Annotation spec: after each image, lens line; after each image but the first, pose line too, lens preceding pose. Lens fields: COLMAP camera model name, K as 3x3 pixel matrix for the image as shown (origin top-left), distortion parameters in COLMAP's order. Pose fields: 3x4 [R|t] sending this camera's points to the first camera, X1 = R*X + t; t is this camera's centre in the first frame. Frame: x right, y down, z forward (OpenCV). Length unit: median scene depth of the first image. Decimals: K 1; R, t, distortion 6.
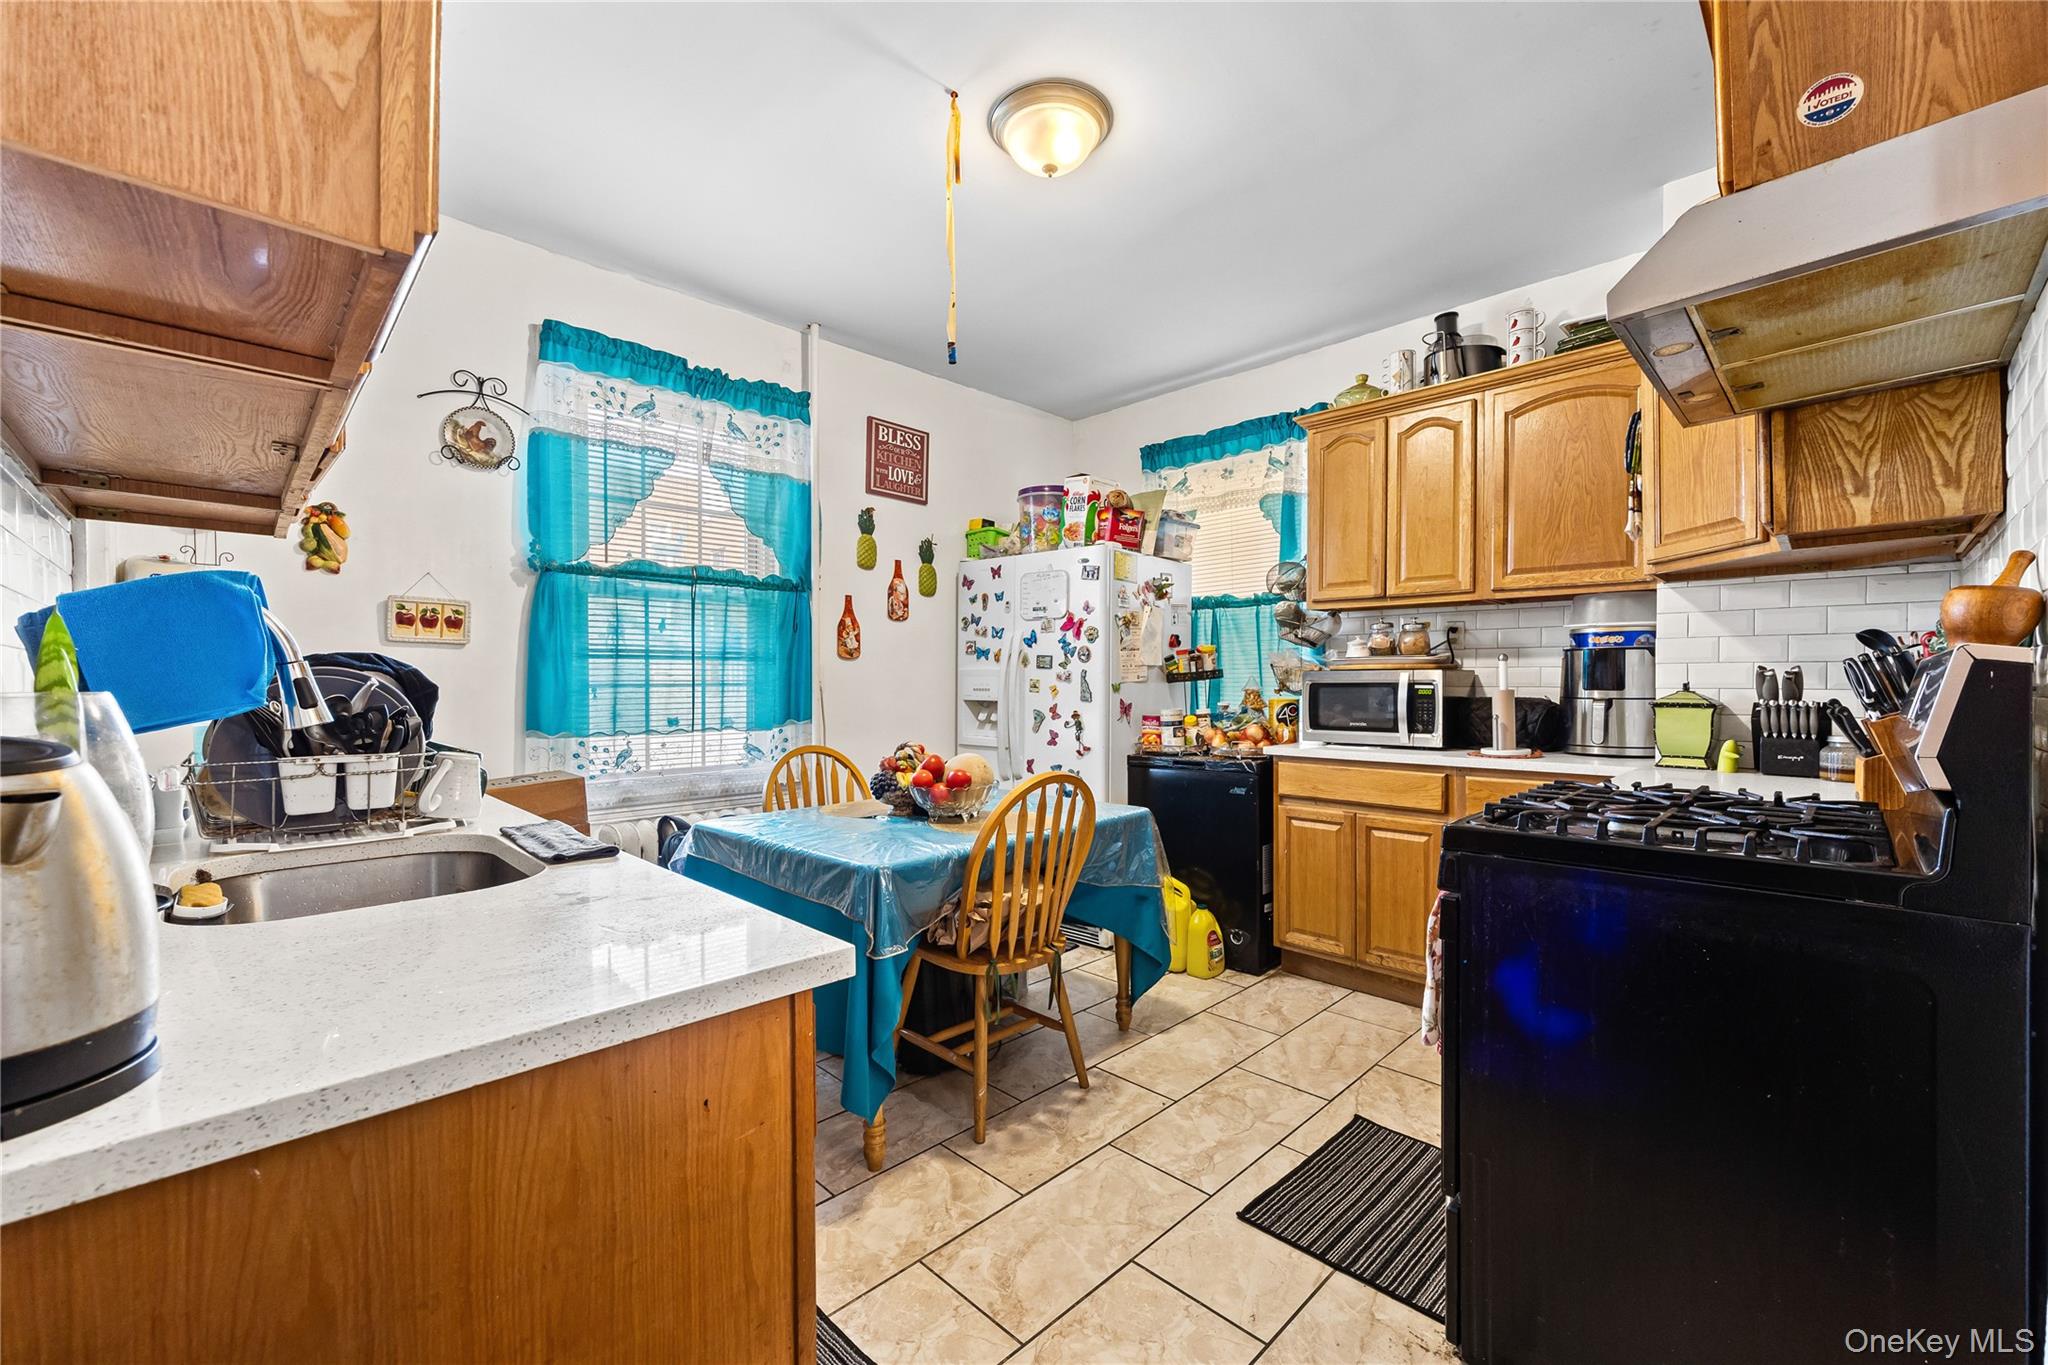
lens RADIAL K [[829.4, 0, 1013.3], [0, 829.4, 690.2], [0, 0, 1]] dist [-0.000667, 0.000048]
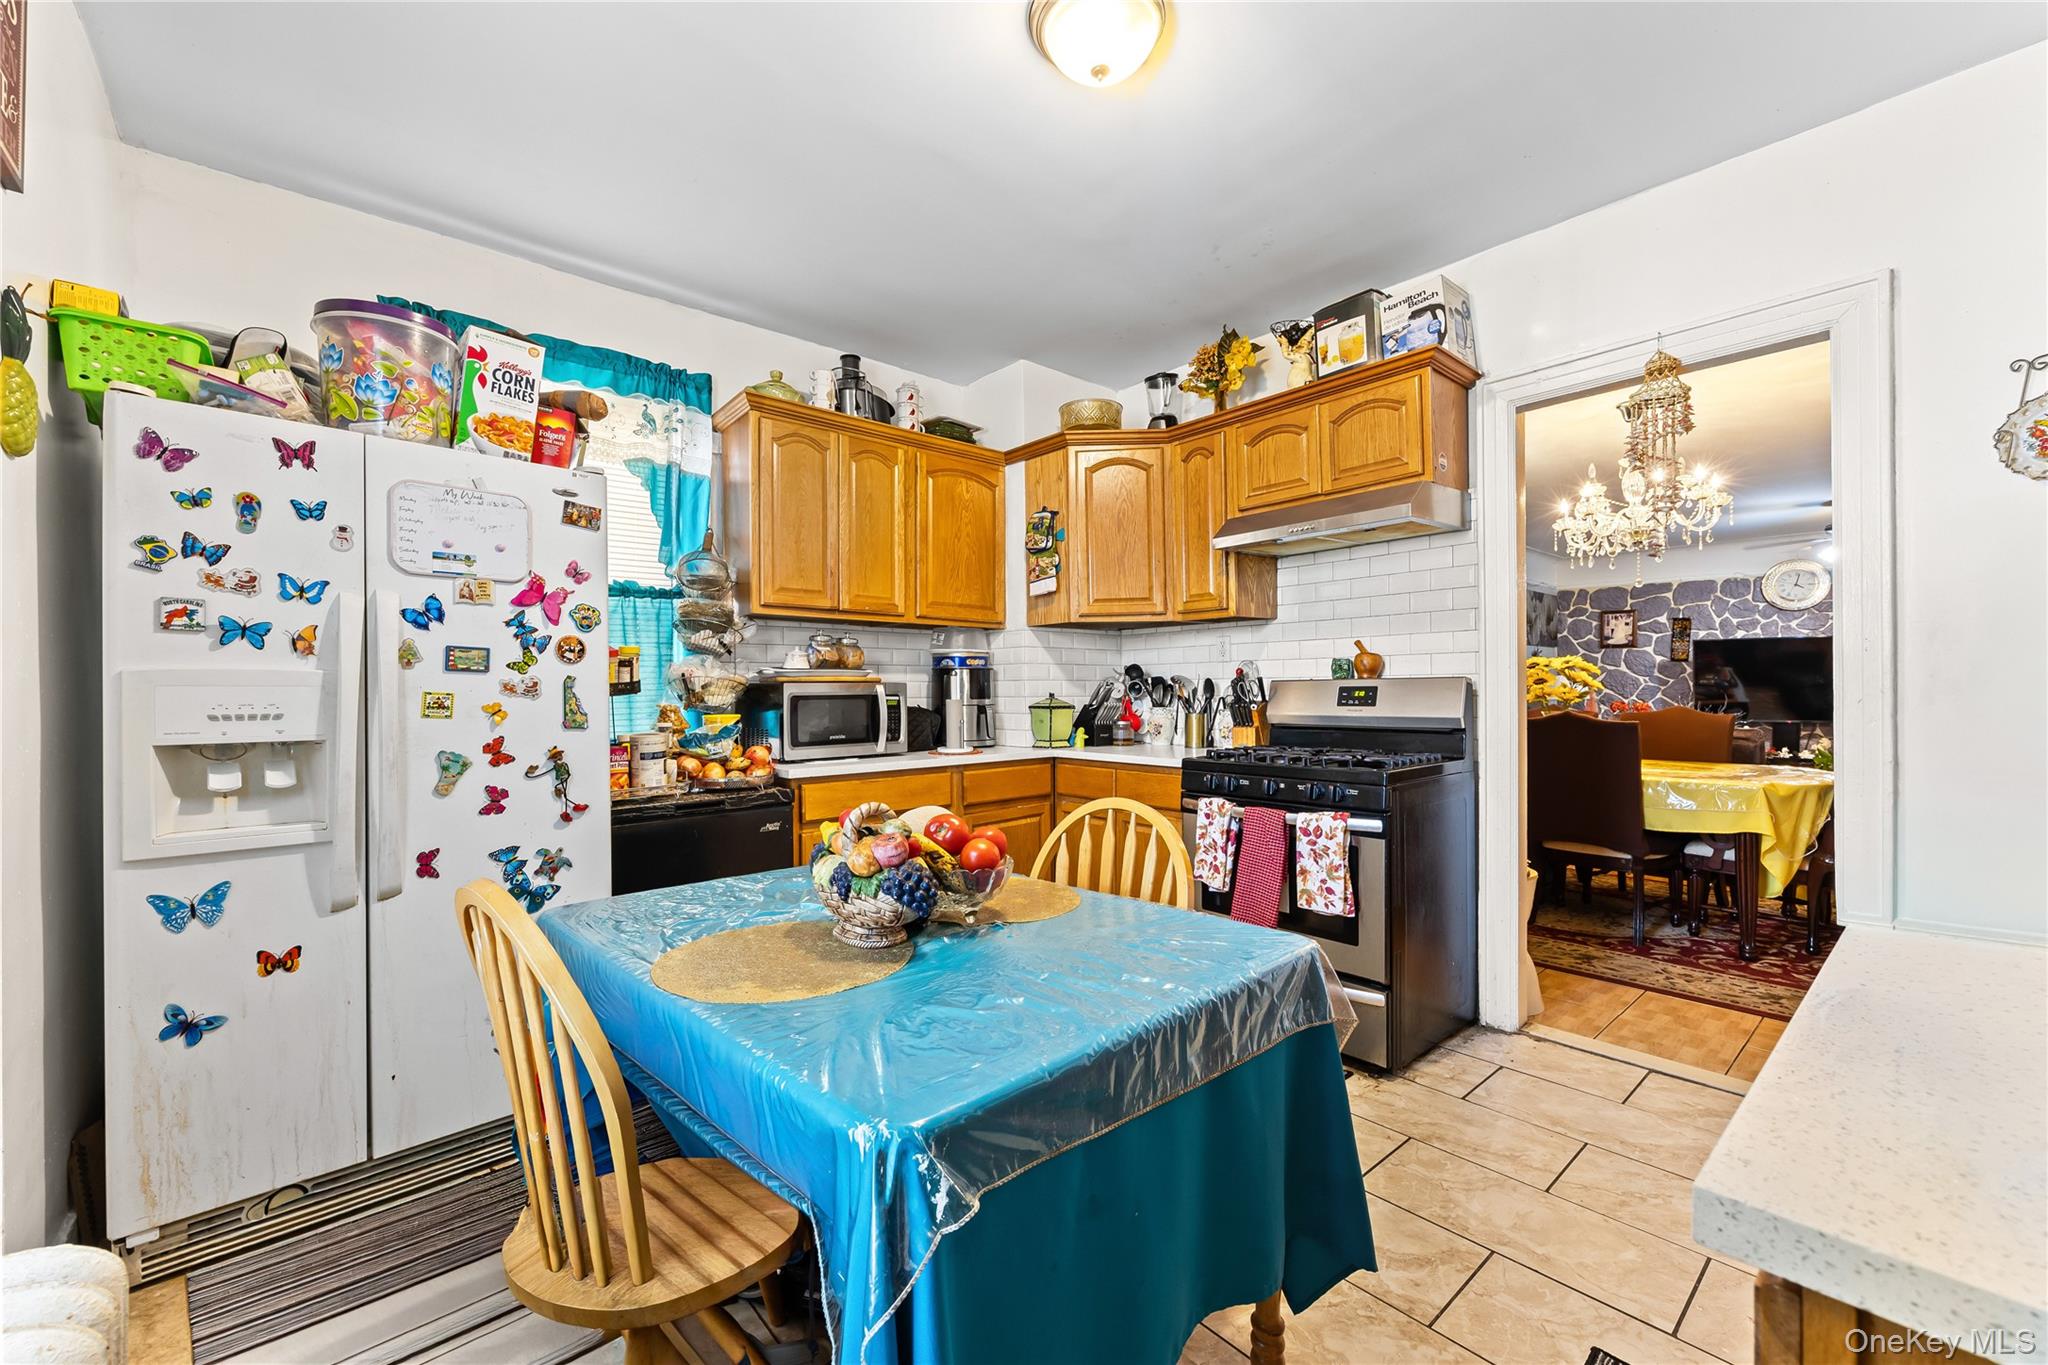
lens RADIAL K [[829.4, 0, 1007.8], [0, 829.4, 696.3], [0, 0, 1]] dist [-0.000667, 0.000048]
pose [[0.066525, -0.004812, 0.997773, -0.483864], [0.019482, 0.999804, 0.003523, -0.005997], [-0.997595, 0.019204, 0.066605, 0.644591]]
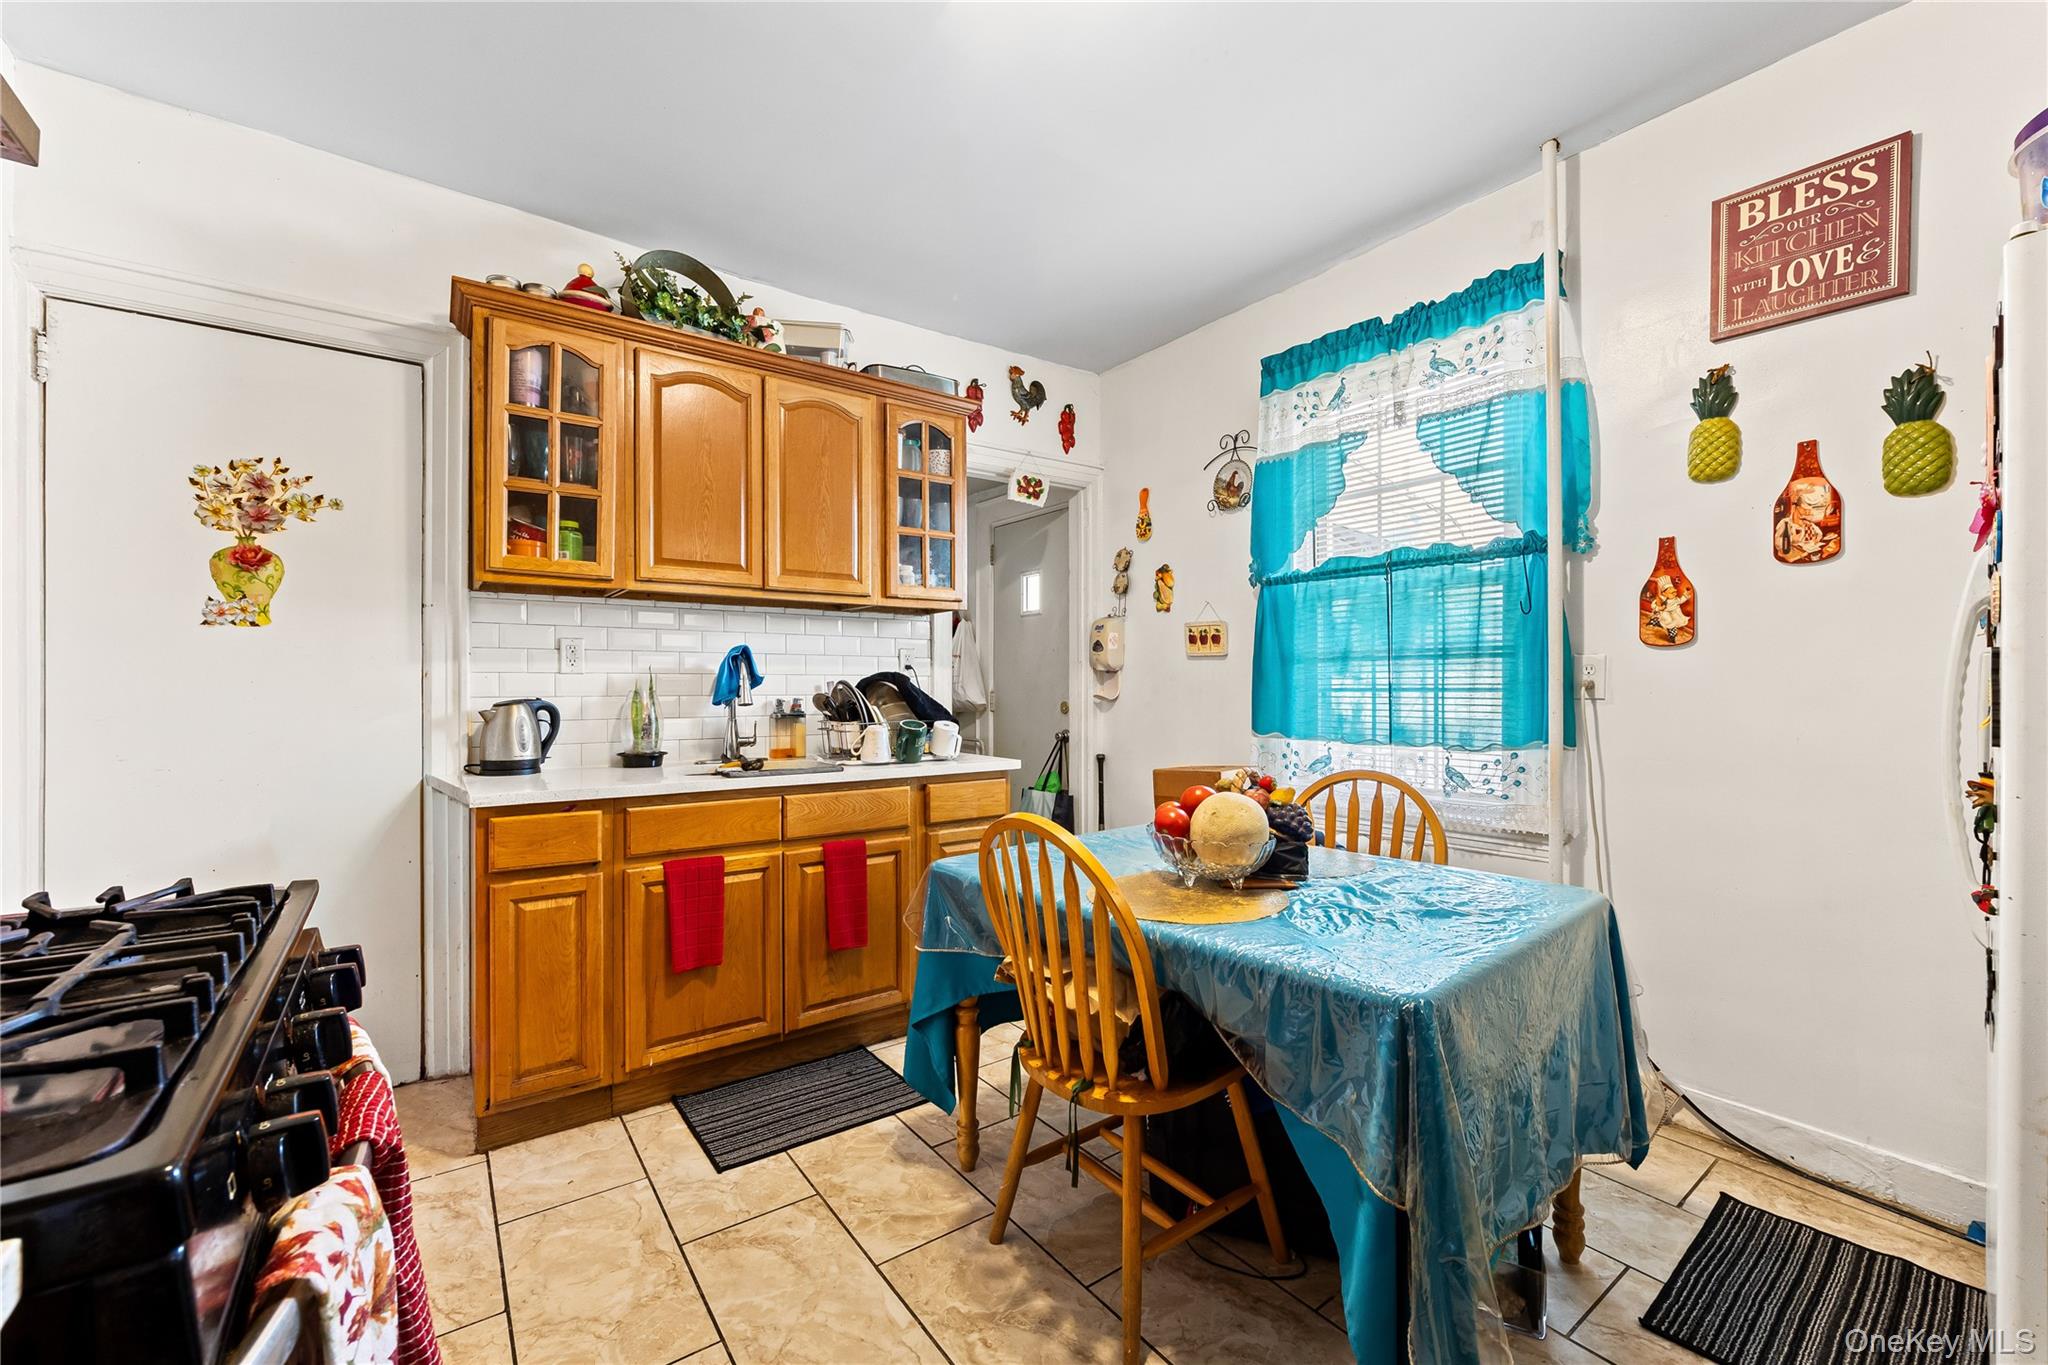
lens RADIAL K [[829.4, 0, 1042.7], [0, 829.4, 680.4], [0, 0, 1]] dist [-0.000667, 0.000048]
pose [[-0.133199, -0.000019, -0.991089, 0.457775], [-0.003865, 0.999992, 0.000500, -0.013131], [0.991082, 0.003898, -0.133199, 0.676143]]
